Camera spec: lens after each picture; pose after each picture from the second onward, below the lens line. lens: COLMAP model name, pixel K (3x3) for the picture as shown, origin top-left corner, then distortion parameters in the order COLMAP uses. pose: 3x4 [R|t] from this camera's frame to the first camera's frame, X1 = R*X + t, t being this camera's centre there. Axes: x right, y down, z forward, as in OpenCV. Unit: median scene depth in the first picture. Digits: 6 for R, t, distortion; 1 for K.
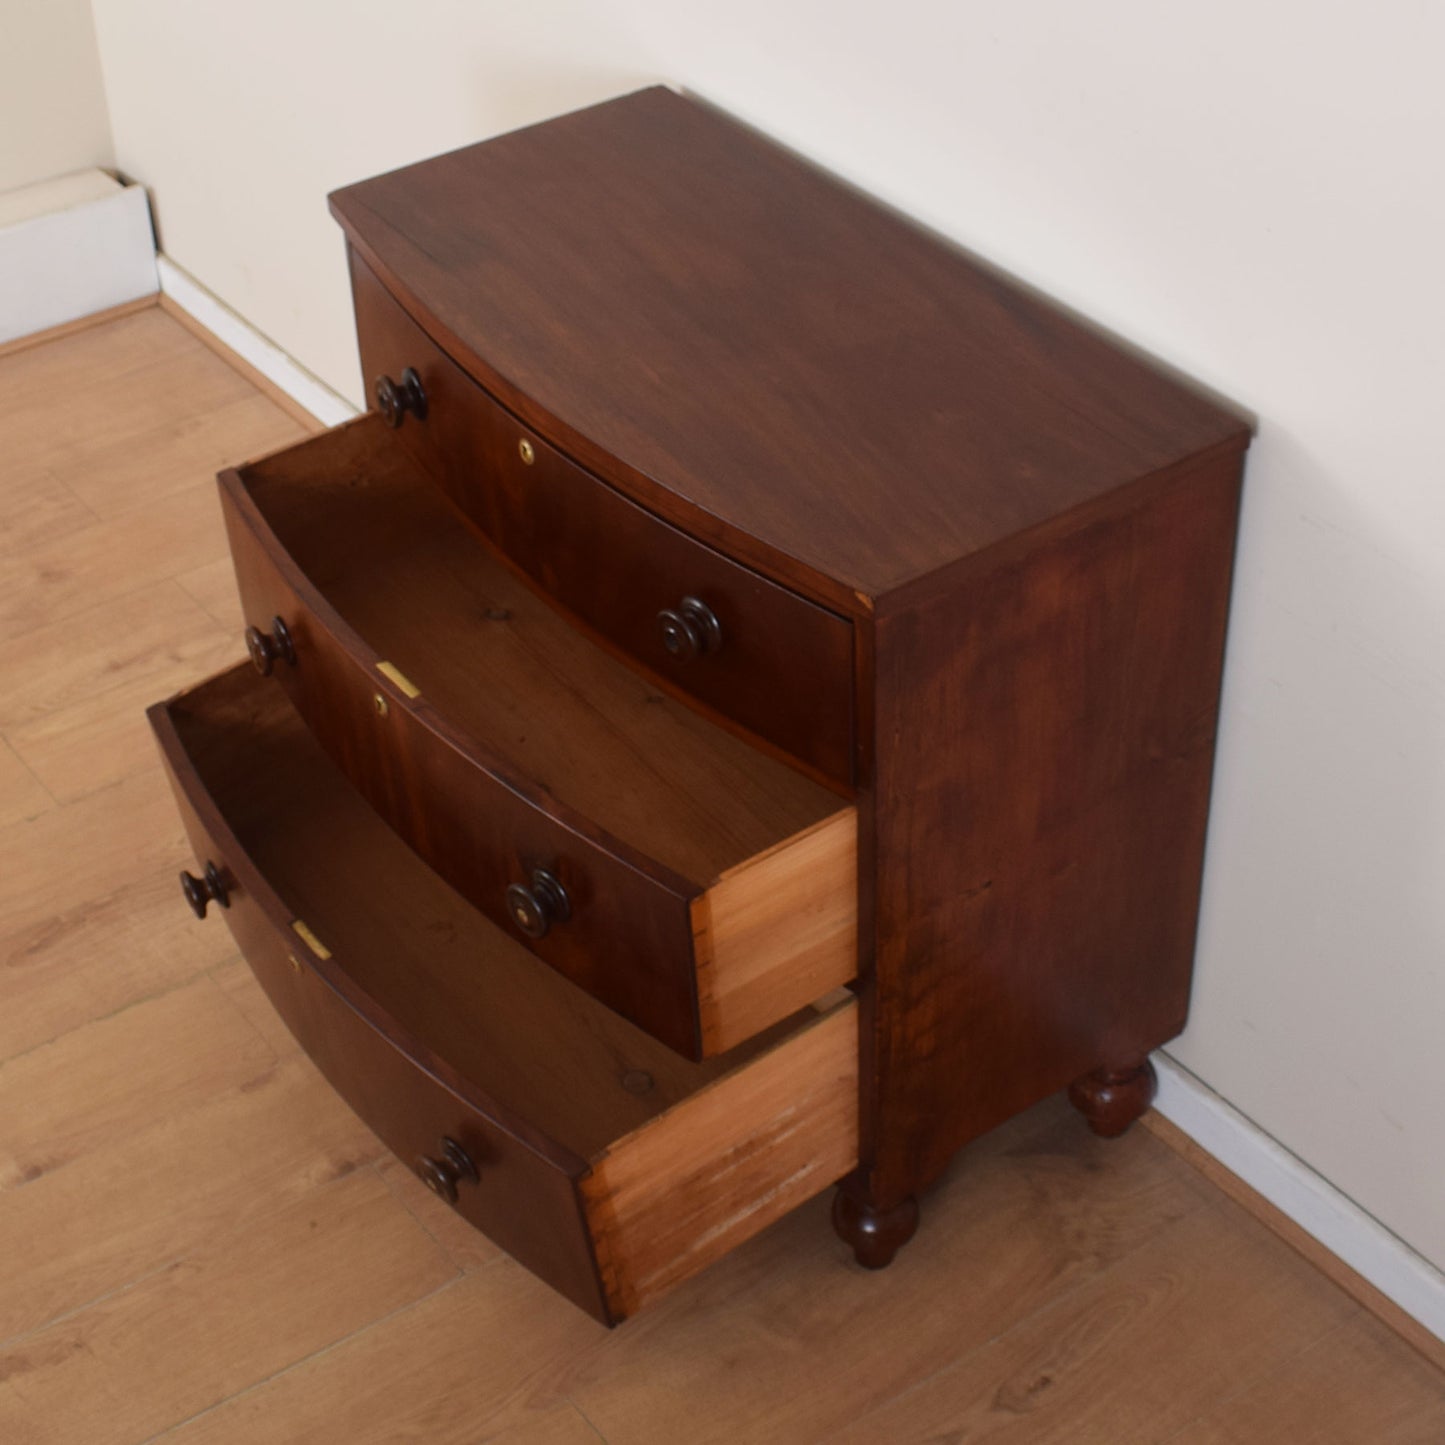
lens RADIAL K [[2740.7, 0, 624.7], [0, 2740.7, 722.9], [0, 0, 1]] dist [-0.073224, -0.137554]
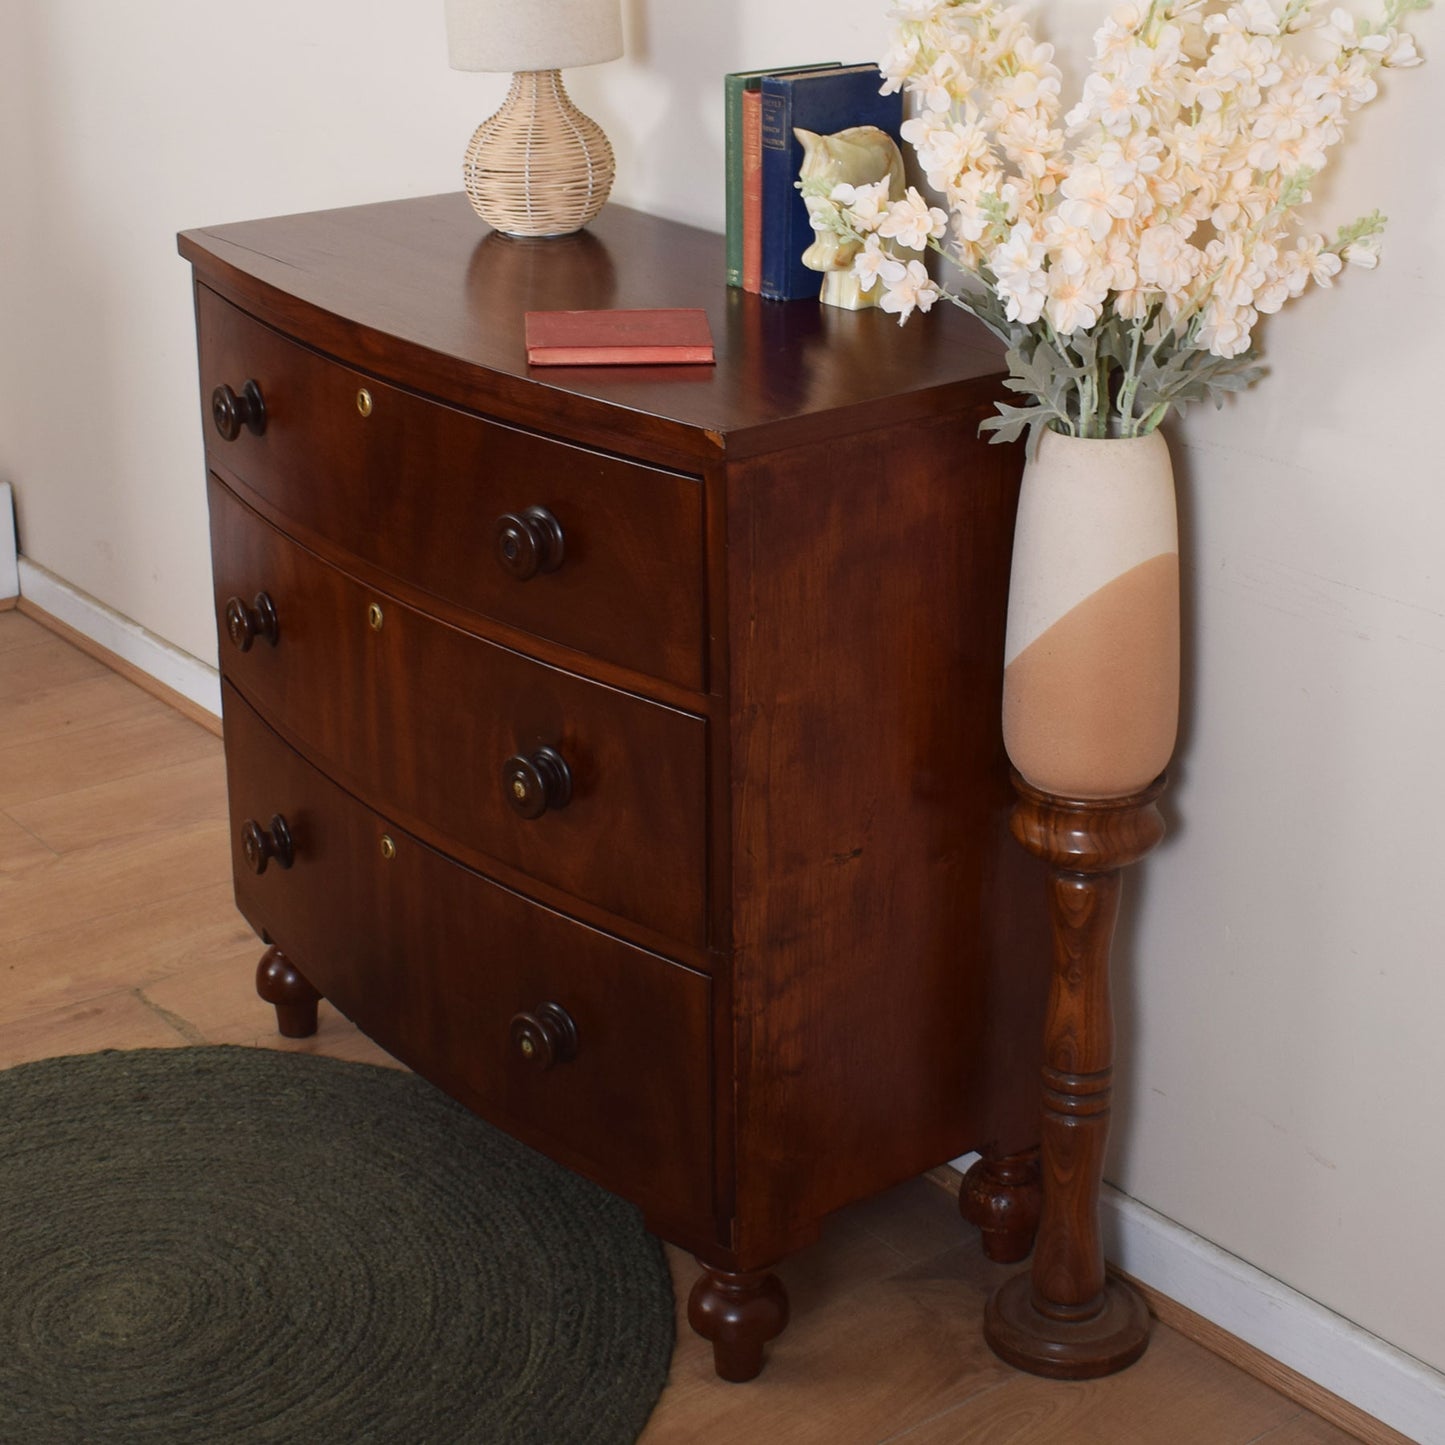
lens RADIAL K [[2747.9, 0, 718.3], [0, 2747.9, 592.4], [0, 0, 1]] dist [-0.055504, -0.154885]
pose [[0.997744, 0.024154, 0.062644, 0.025673], [-0.002759, 0.947010, -0.321193, 0.242961], [-0.067083, 0.320295, 0.944940, 0.111933]]
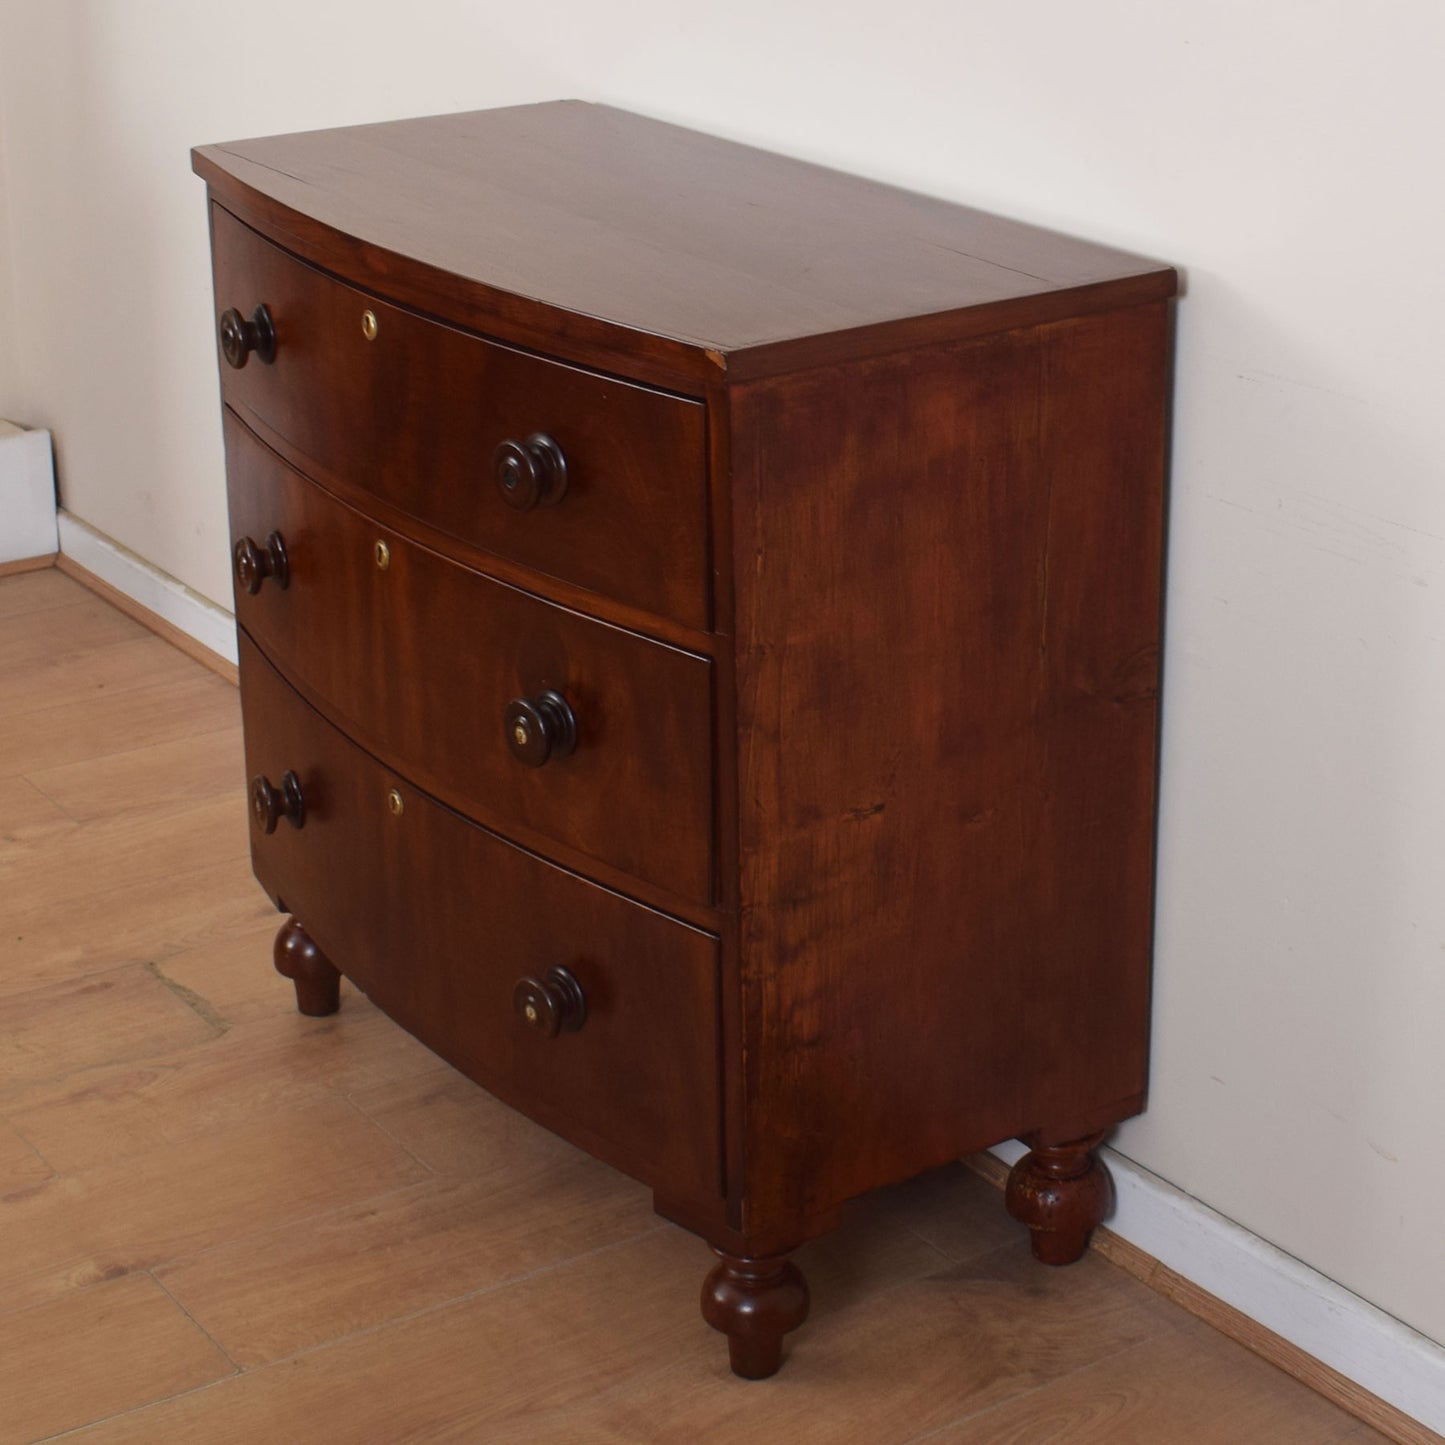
lens RADIAL K [[3107.7, 0, 726.0], [0, 3107.7, 581.8], [0, 0, 1]] dist [-0.066012, -0.108725]
pose [[0.999328, 0.036529, 0.002949, 0.072716], [-0.033620, 0.945826, -0.322929, 0.274277], [-0.014586, 0.322613, 0.946419, 0.069783]]
